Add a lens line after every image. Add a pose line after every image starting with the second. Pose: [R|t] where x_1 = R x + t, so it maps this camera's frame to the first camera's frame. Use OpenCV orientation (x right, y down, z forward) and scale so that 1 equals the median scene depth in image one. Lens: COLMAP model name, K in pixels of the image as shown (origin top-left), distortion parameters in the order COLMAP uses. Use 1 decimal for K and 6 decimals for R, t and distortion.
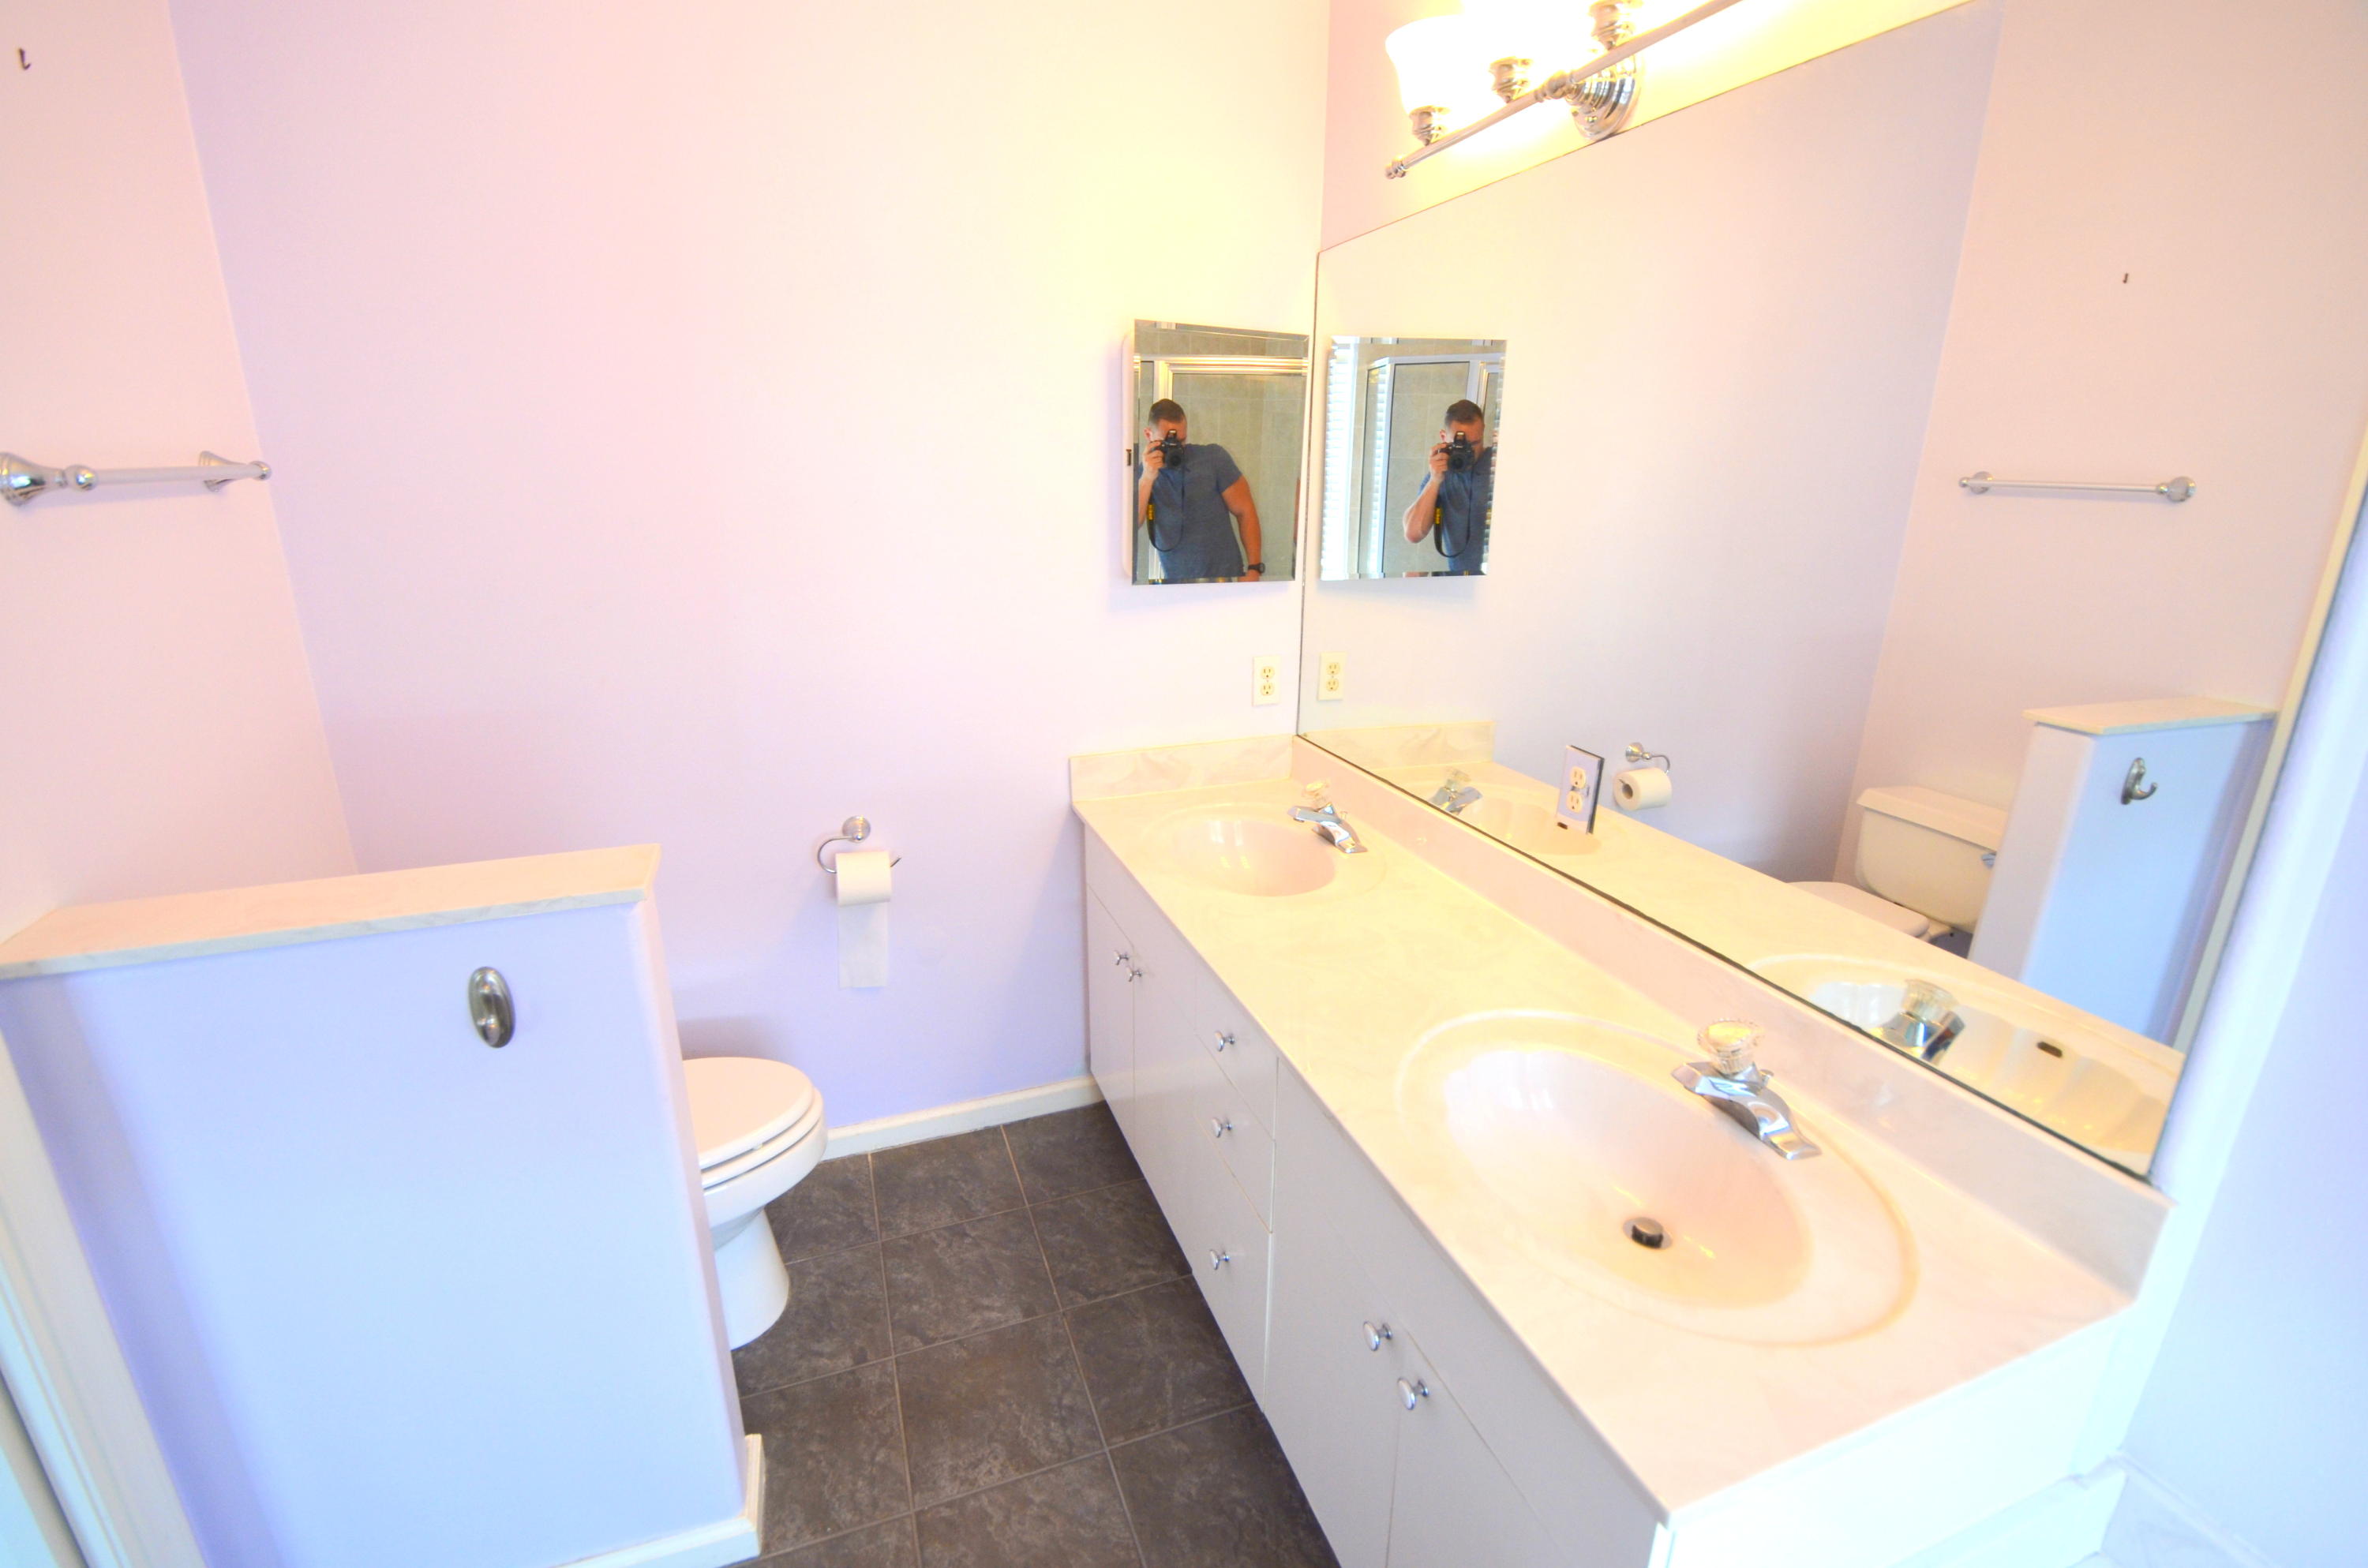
lens RADIAL K [[1042.3, 0, 1183.6], [0, 1042.3, 794.9], [0, 0, 1]] dist [0.006210, -0.013612]
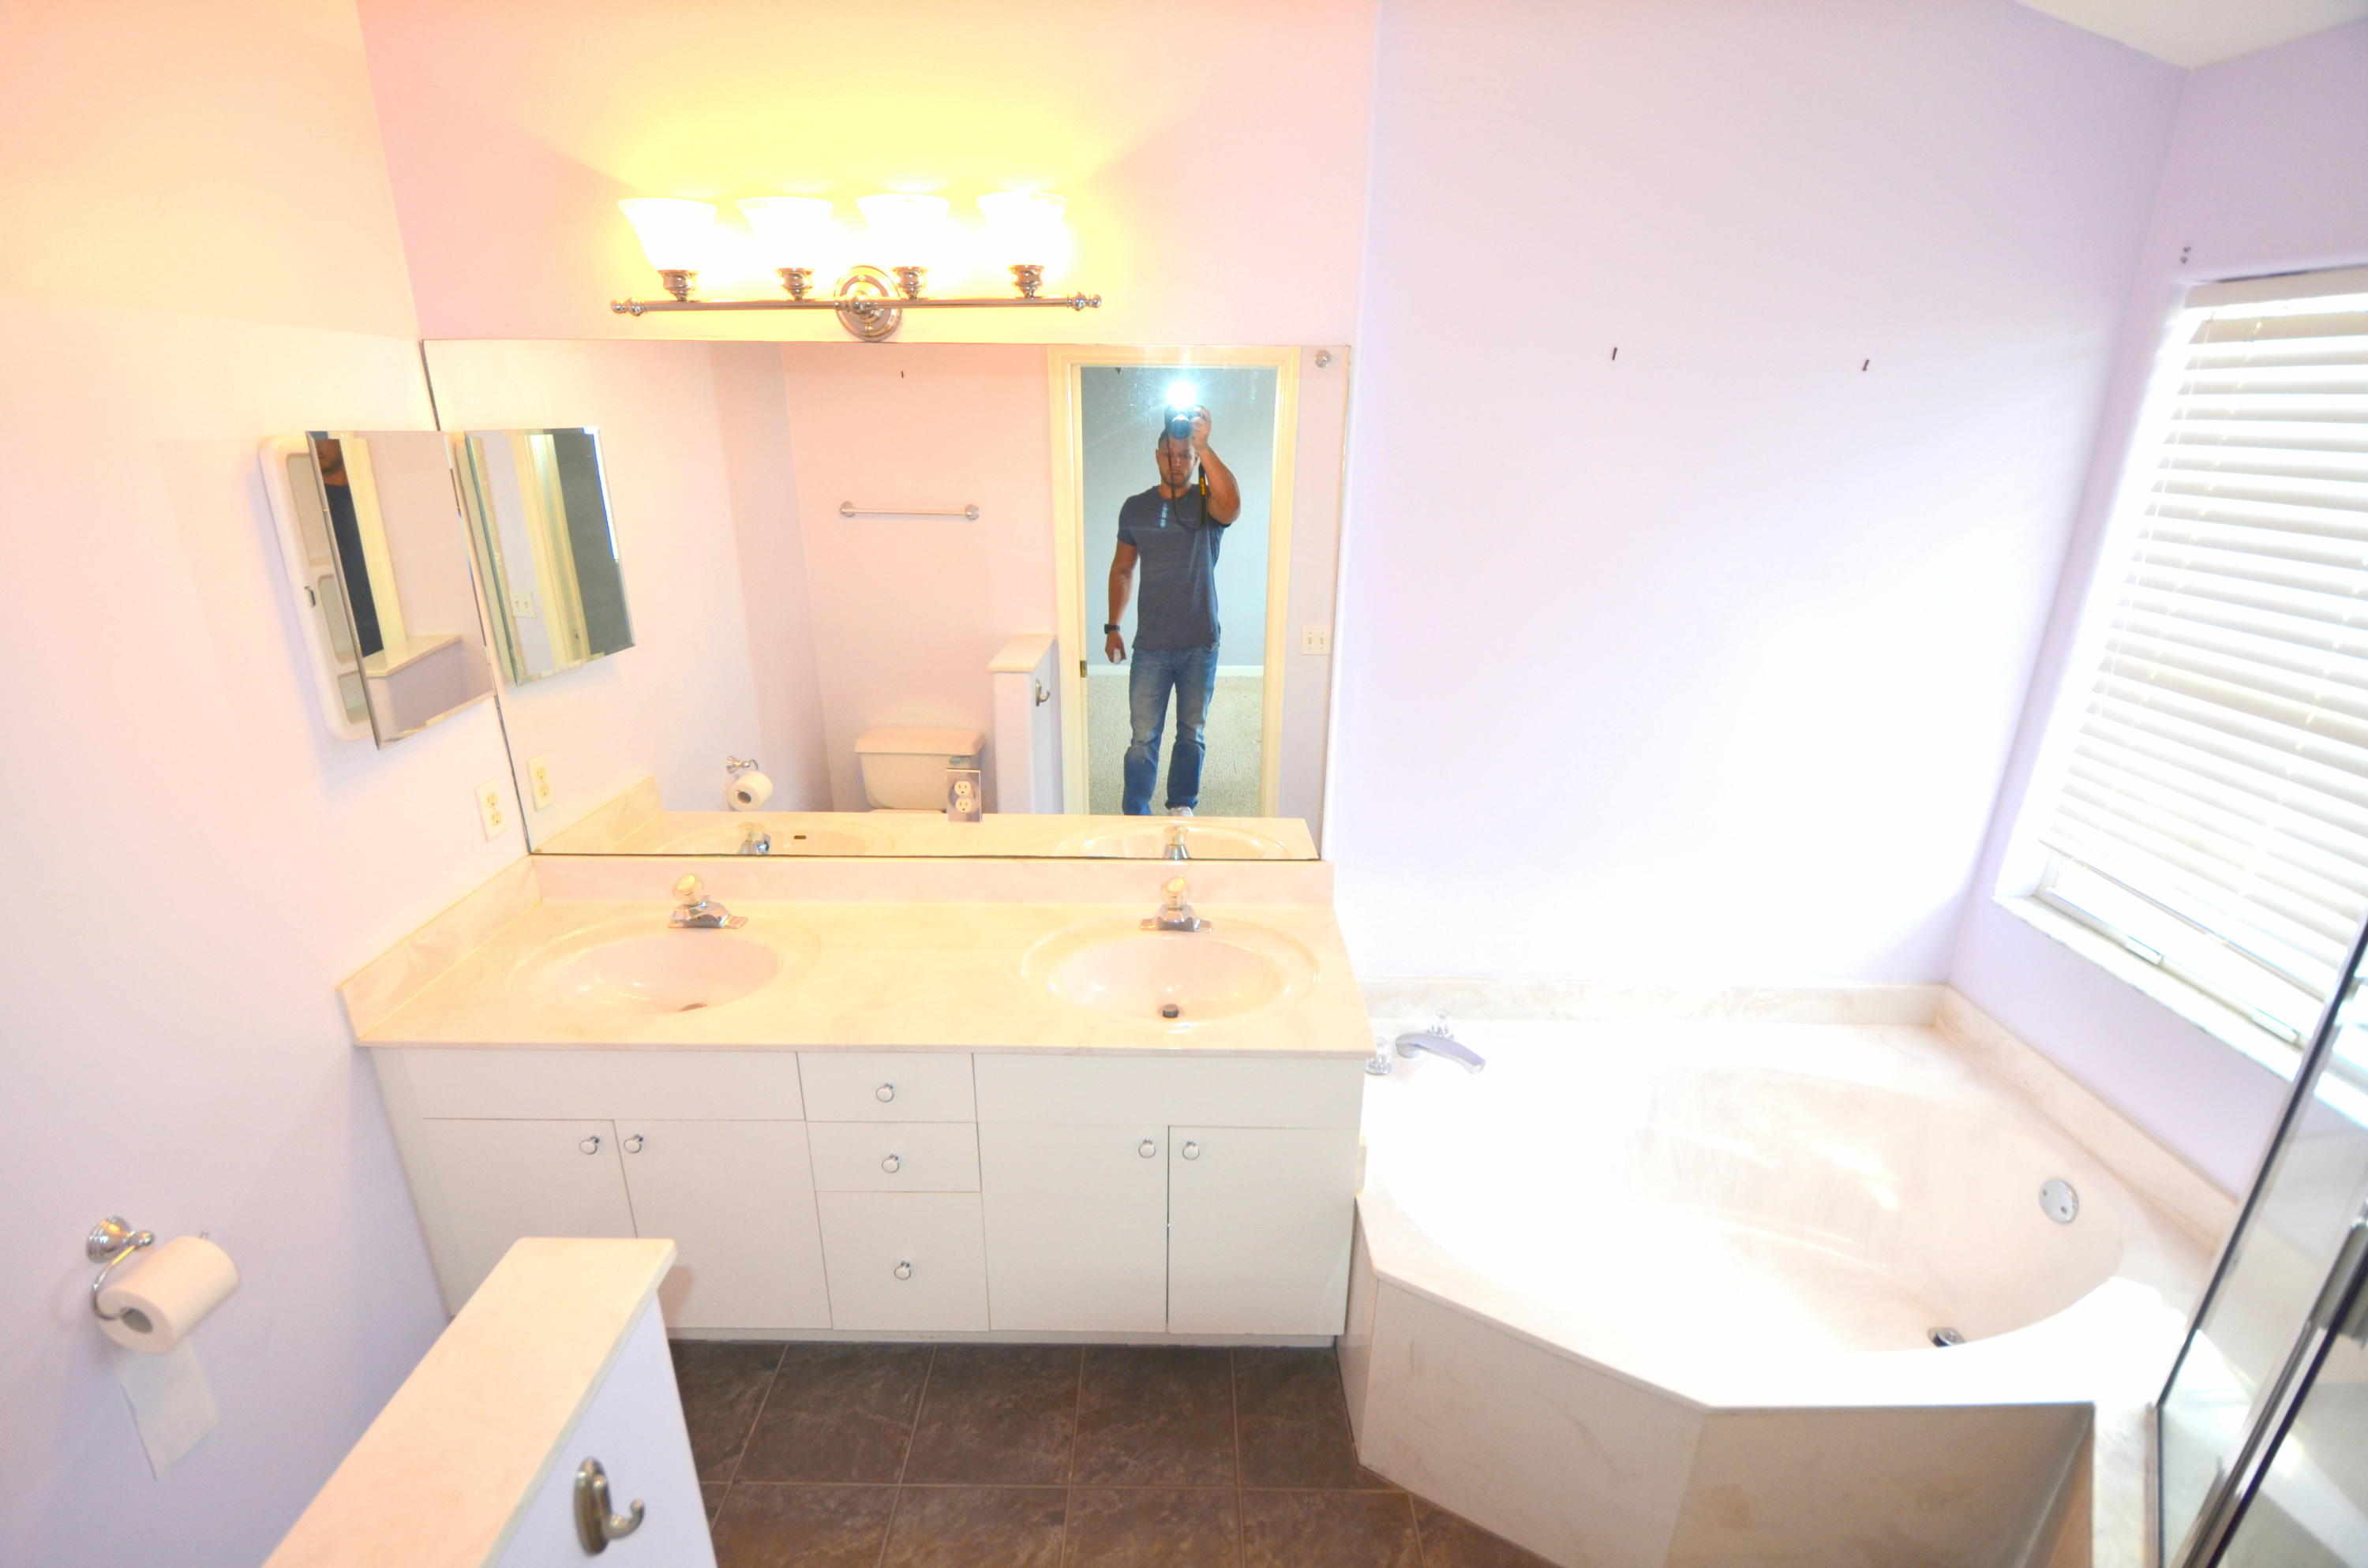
lens RADIAL K [[1042.3, 0, 1200.0], [0, 1042.3, 785.4], [0, 0, 1]] dist [0.006210, -0.013612]
pose [[0.326848, -0.313326, 0.891626, -0.694209], [0.270964, 0.934903, 0.229205, -0.229884], [-0.905400, 0.166683, 0.390471, 0.141471]]
